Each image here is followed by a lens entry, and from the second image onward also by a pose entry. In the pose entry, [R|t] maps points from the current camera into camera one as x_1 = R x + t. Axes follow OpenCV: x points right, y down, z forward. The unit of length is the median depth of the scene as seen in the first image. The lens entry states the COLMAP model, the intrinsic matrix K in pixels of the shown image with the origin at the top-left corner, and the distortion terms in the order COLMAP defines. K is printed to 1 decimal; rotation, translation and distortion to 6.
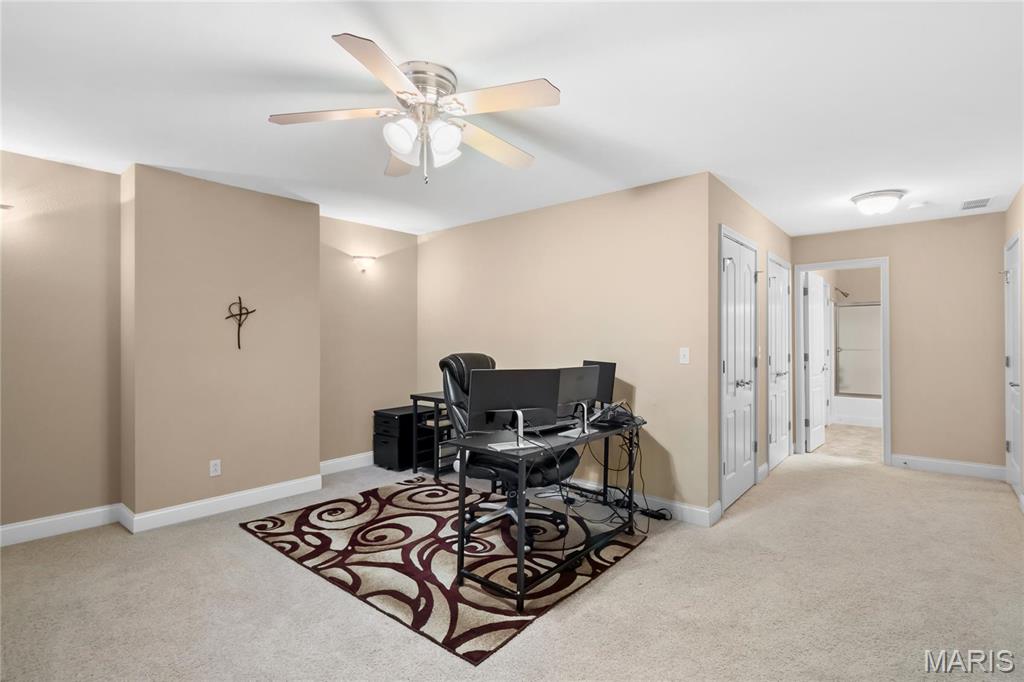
lens RADIAL K [[489.0, 0, 513.8], [0, 489.0, 341.4], [0, 0, 1]] dist [-0.001236, -0.000224]
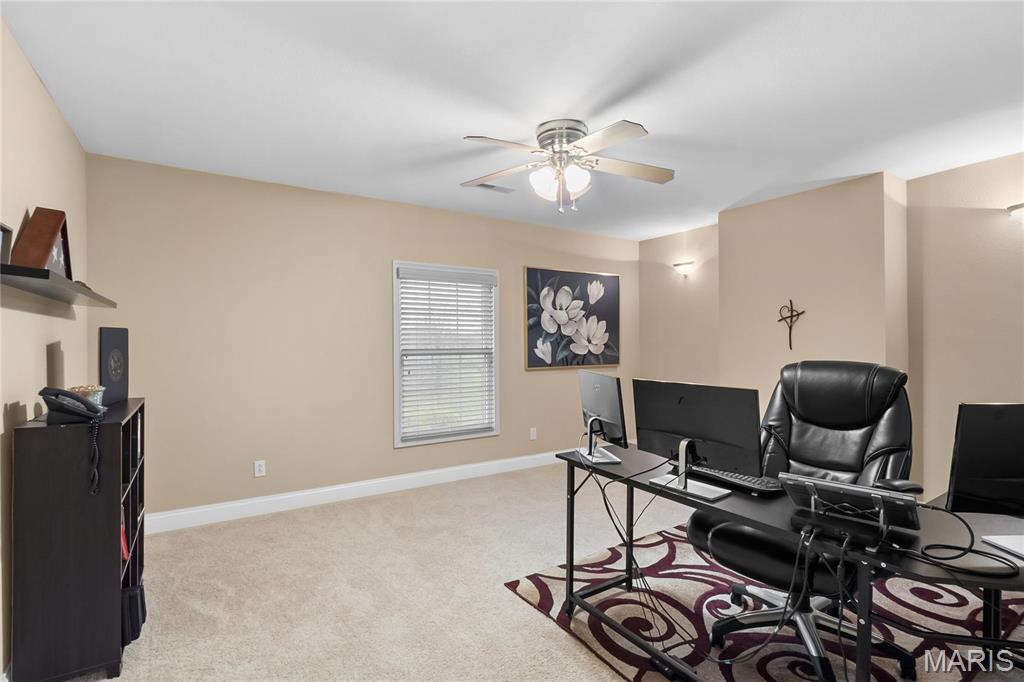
lens RADIAL K [[489.0, 0, 512.7], [0, 489.0, 341.0], [0, 0, 1]] dist [-0.001236, -0.000224]
pose [[-0.296561, 0.001660, -0.955012, 0.708407], [0.001804, 0.999998, 0.001178, -0.005912], [0.955012, -0.001374, -0.296563, 0.838608]]
